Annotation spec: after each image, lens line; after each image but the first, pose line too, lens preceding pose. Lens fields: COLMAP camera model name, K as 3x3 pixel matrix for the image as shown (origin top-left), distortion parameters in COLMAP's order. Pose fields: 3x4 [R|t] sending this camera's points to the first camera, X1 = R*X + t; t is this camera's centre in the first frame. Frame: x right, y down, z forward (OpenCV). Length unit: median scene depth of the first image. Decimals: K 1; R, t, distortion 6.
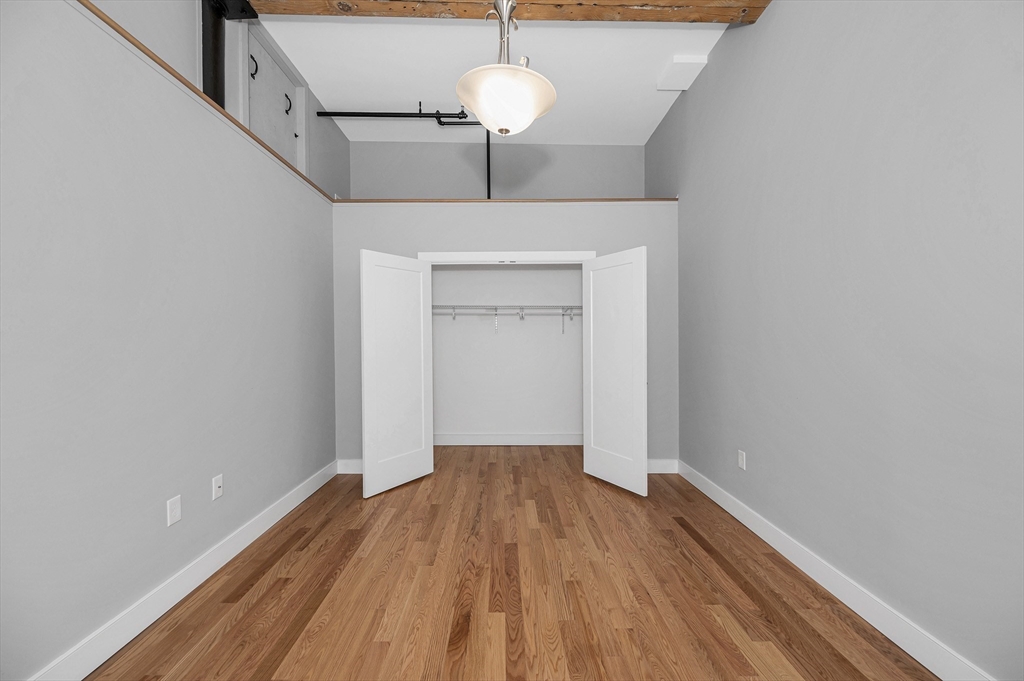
lens RADIAL K [[426.9, 0, 514.1], [0, 426.9, 358.8], [0, 0, 1]] dist [-0.001130, -0.000143]
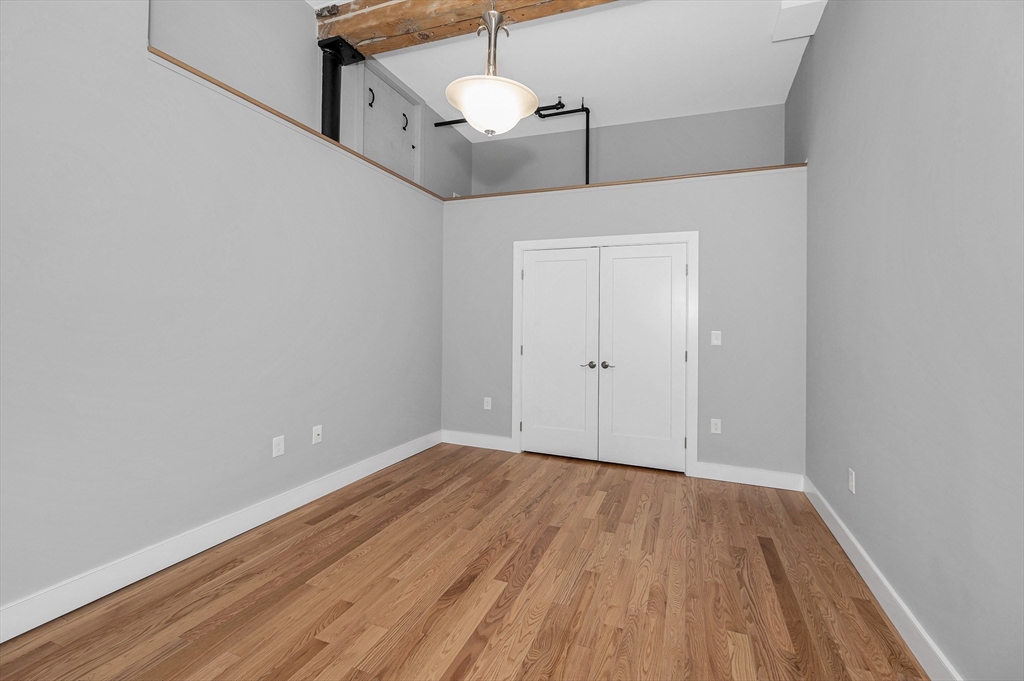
lens RADIAL K [[436.1, 0, 512.0], [0, 436.1, 340.5], [0, 0, 1]] dist [-0.000605, 0.000045]
pose [[0.931024, 0.035360, -0.363242, 0.292620], [-0.040775, 0.999142, -0.007250, 0.006267], [0.362674, 0.021561, 0.931667, -0.005413]]
